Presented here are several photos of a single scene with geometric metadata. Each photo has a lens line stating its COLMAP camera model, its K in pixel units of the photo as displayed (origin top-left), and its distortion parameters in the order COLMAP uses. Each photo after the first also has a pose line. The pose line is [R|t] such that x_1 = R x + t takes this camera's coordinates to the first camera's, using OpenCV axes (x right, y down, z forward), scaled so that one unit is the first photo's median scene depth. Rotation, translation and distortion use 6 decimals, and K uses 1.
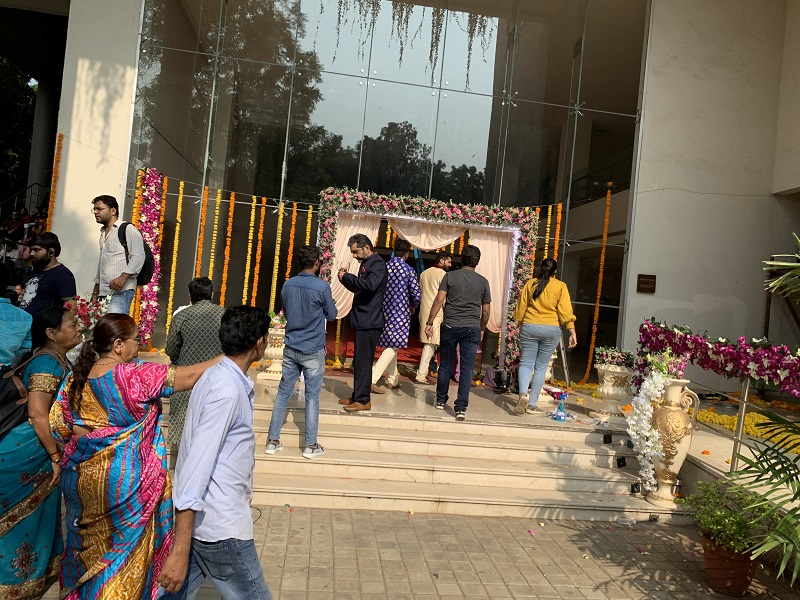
lens RADIAL K [[601.5, 0, 401.0], [0, 601.5, 298.5], [0, 0, 1]] dist [0.011669, -0.037111]
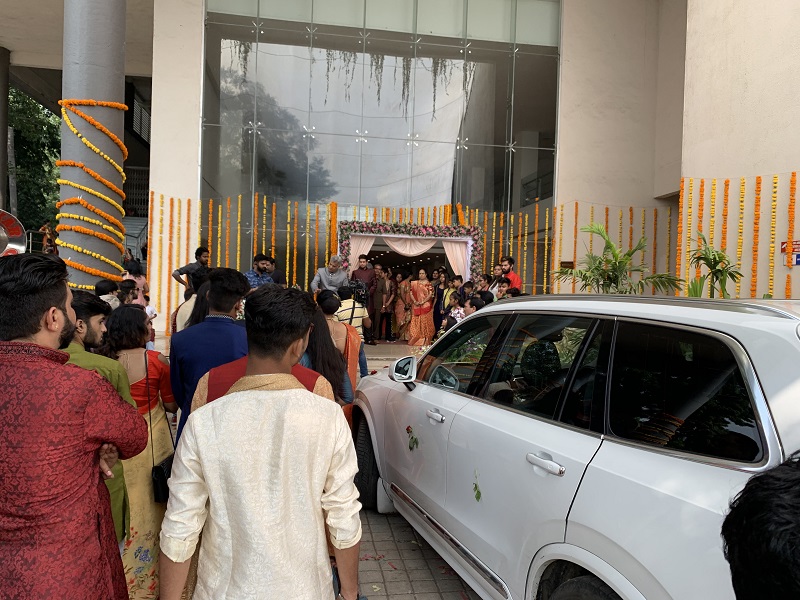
lens RADIAL K [[601.5, 0, 399.5], [0, 601.5, 301.3], [0, 0, 1]] dist [0.011669, -0.037111]
pose [[0.997500, -0.068429, 0.017655, -0.019158], [0.068139, 0.997538, 0.016562, 0.003157], [-0.018744, -0.015317, 0.999707, -0.477630]]
